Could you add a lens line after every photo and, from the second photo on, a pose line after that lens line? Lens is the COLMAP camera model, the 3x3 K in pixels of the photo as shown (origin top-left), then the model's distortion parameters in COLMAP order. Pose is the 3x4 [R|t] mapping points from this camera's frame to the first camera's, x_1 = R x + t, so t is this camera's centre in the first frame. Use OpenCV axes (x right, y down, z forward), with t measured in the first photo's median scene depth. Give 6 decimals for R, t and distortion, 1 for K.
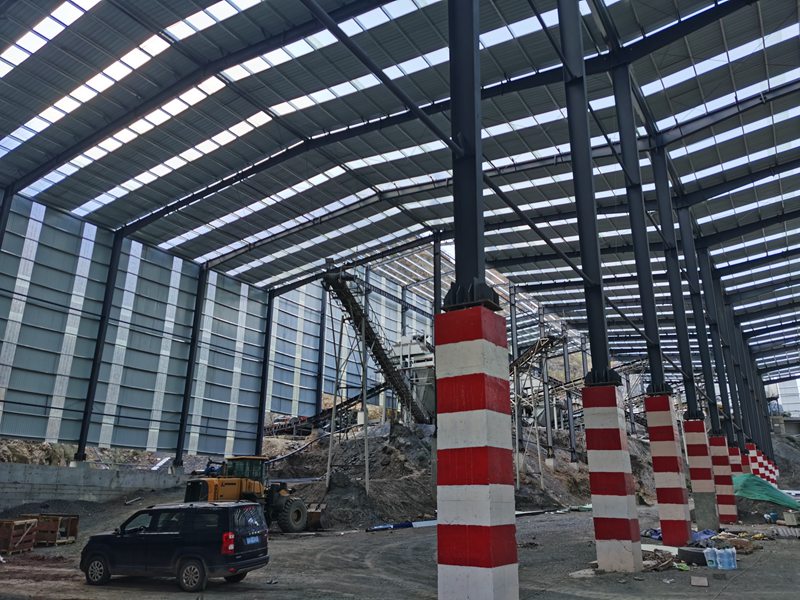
lens RADIAL K [[609.0, 0, 398.5], [0, 609.0, 302.9], [0, 0, 1]] dist [0.073503, -0.095285]
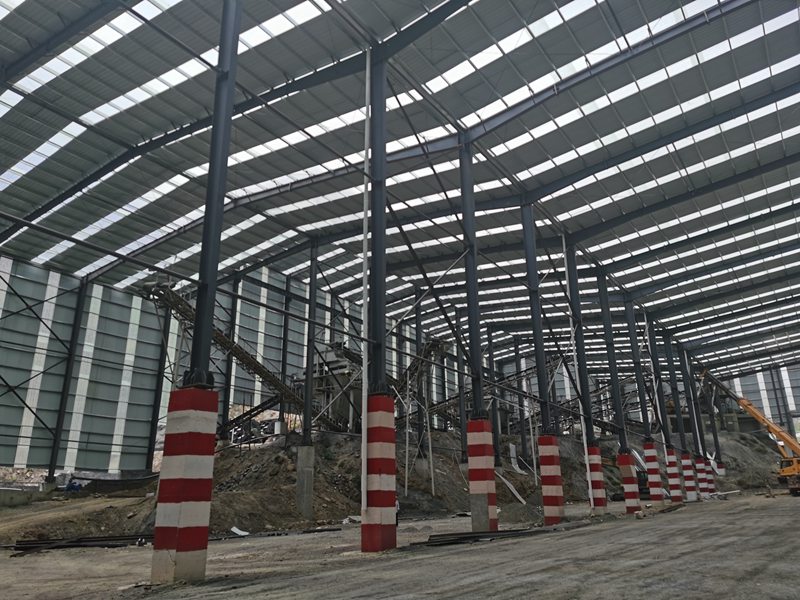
lens RADIAL K [[609.0, 0, 398.5], [0, 609.0, 302.9], [0, 0, 1]] dist [0.073503, -0.095285]
pose [[0.999279, -0.032482, -0.019677, 0.234468], [0.032221, 0.999391, -0.013416, 0.008105], [0.020101, 0.012772, 0.999716, 0.013764]]
